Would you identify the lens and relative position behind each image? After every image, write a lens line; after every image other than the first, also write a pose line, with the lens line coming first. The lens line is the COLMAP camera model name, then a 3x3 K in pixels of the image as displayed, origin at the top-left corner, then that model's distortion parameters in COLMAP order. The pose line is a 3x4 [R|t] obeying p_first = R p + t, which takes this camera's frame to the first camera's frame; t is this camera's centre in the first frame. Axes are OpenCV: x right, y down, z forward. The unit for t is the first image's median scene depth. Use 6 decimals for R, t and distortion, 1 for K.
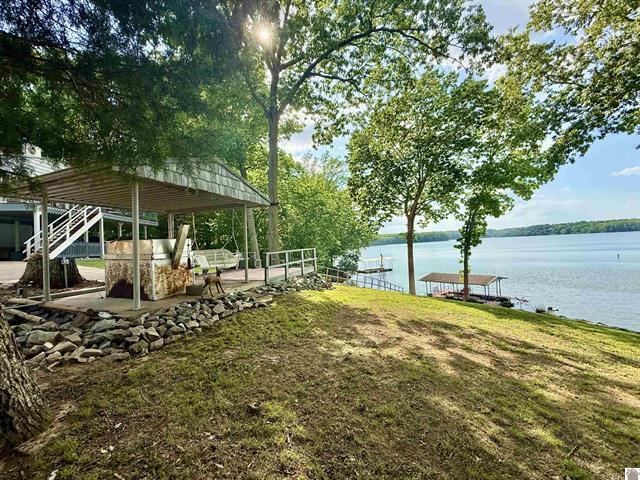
lens RADIAL K [[252.7, 0, 316.3], [0, 252.7, 240.9], [0, 0, 1]] dist [-0.000749, -0.001104]
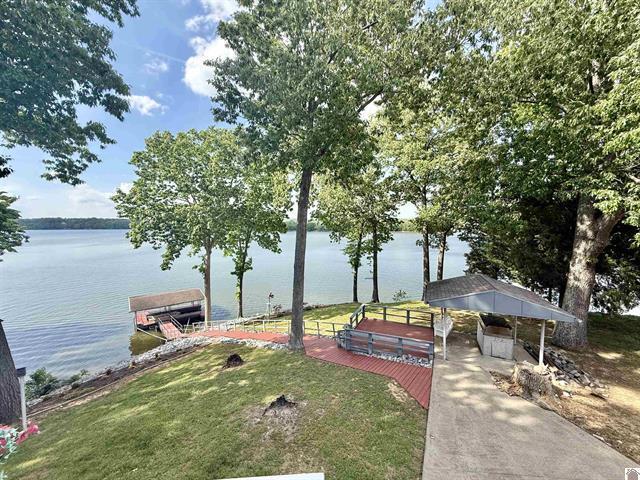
lens RADIAL K [[252.7, 0, 317.1], [0, 252.7, 238.0], [0, 0, 1]] dist [-0.000749, -0.001104]
pose [[0.023647, 0.002578, 0.999717, -0.585179], [-0.014154, 0.999897, -0.002243, -0.134292], [-0.999620, -0.014097, 0.023681, 0.513112]]
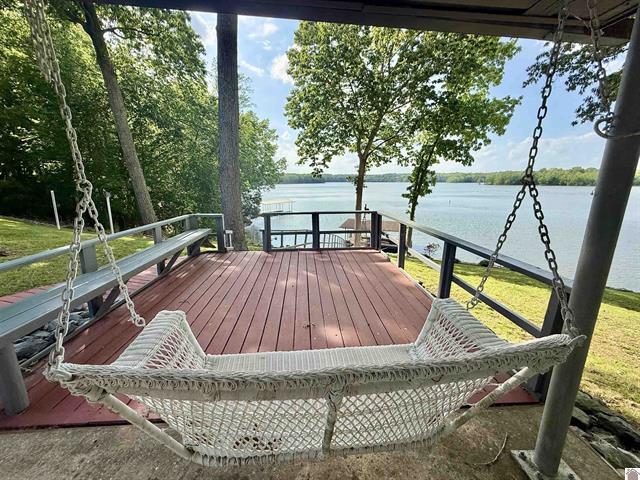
lens RADIAL K [[252.7, 0, 317.6], [0, 252.7, 242.6], [0, 0, 1]] dist [-0.000749, -0.001104]
pose [[0.895789, -0.055045, 0.441058, -0.138827], [-0.053686, 0.971638, 0.230299, -0.005492], [-0.441225, -0.229978, 0.867428, 0.263362]]
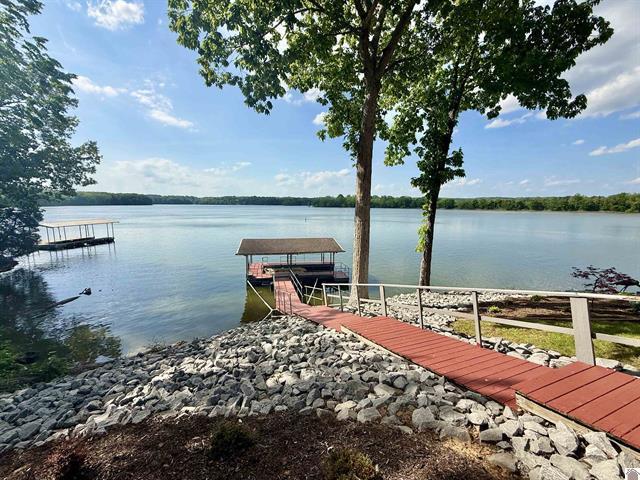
lens RADIAL K [[252.7, 0, 317.8], [0, 252.7, 241.5], [0, 0, 1]] dist [-0.000749, -0.001104]
pose [[0.484418, -0.069733, 0.872053, 0.016808], [-0.051643, 0.992800, 0.108075, 0.085215], [-0.873311, -0.097389, 0.477329, 0.827390]]
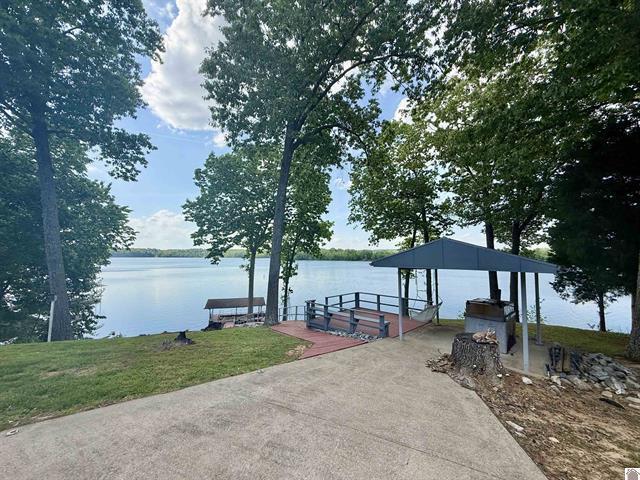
lens RADIAL K [[252.7, 0, 315.0], [0, 252.7, 243.1], [0, 0, 1]] dist [-0.000749, -0.001104]
pose [[0.386102, 0.101848, 0.916817, -0.516601], [-0.039941, 0.994800, -0.093690, -0.033407], [-0.921591, -0.000444, 0.388162, 0.300796]]
